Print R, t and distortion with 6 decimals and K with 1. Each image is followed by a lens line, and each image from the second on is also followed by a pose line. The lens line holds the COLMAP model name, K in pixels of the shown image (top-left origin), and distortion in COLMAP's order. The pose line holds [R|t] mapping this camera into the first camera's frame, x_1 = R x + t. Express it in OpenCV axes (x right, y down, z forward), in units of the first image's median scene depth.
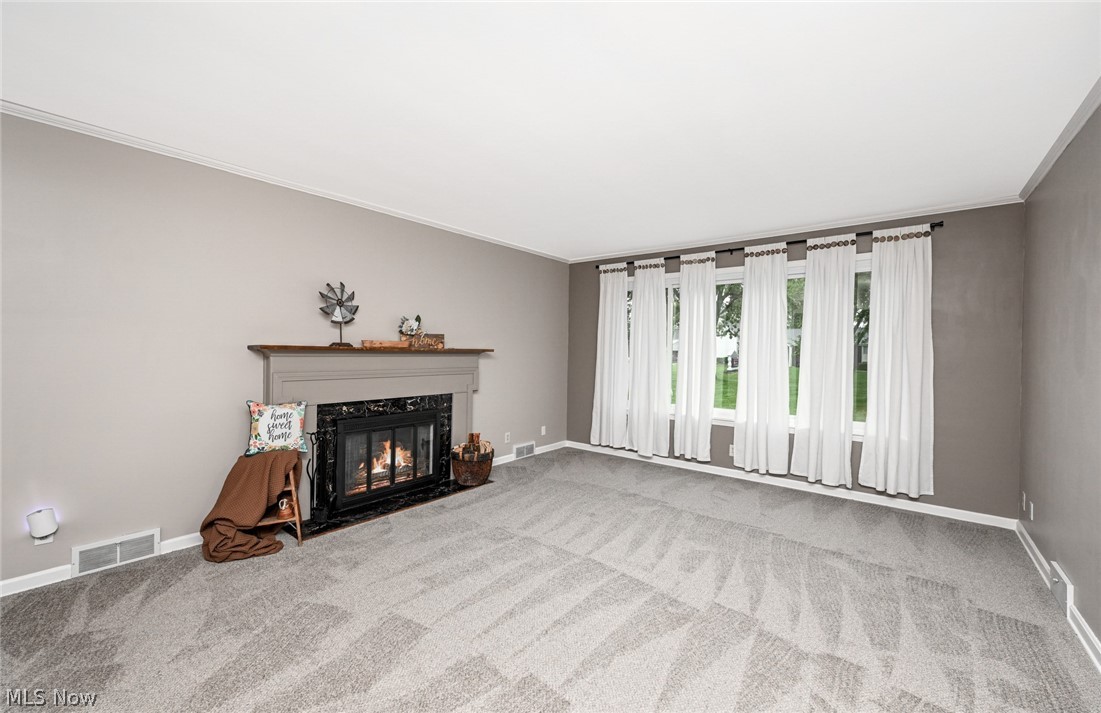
lens RADIAL K [[445.3, 0, 550.5], [0, 445.3, 356.5], [0, 0, 1]] dist [-0.001289, -0.000326]
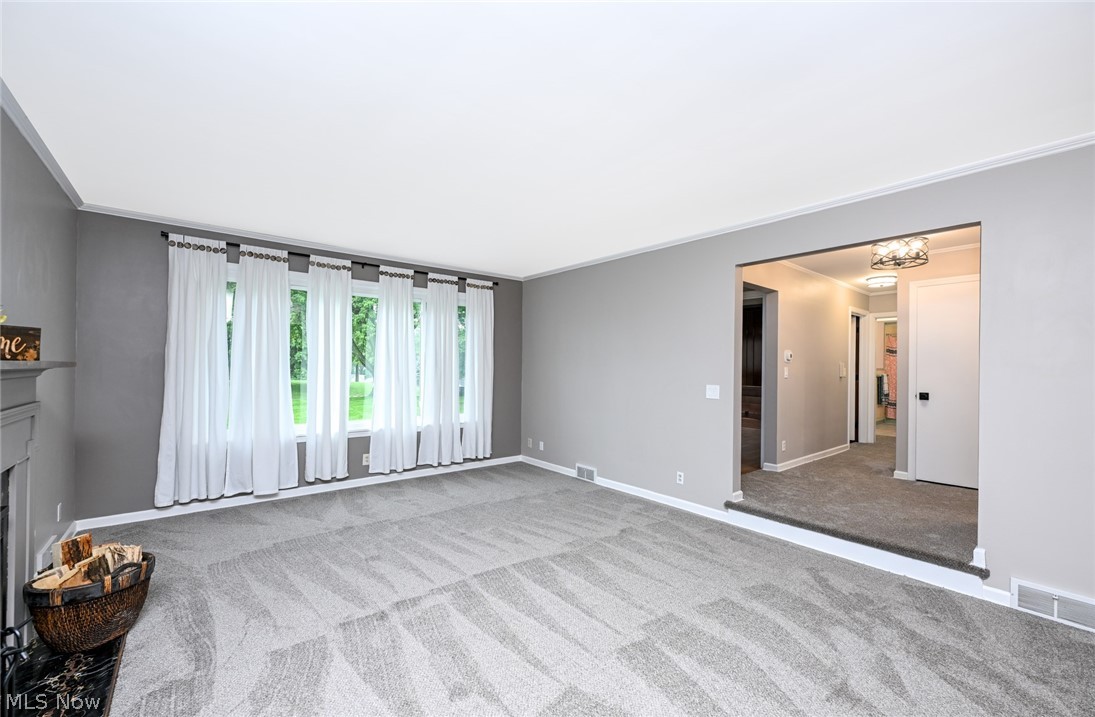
lens RADIAL K [[434.2, 0, 546.6], [0, 434.2, 376.6], [0, 0, 1]] dist [-0.014794, 0.000018]
pose [[0.200846, -0.035887, 0.978965, -0.572443], [0.007702, 0.999356, 0.035054, -0.014874], [-0.979592, 0.000500, 0.200993, 0.461081]]
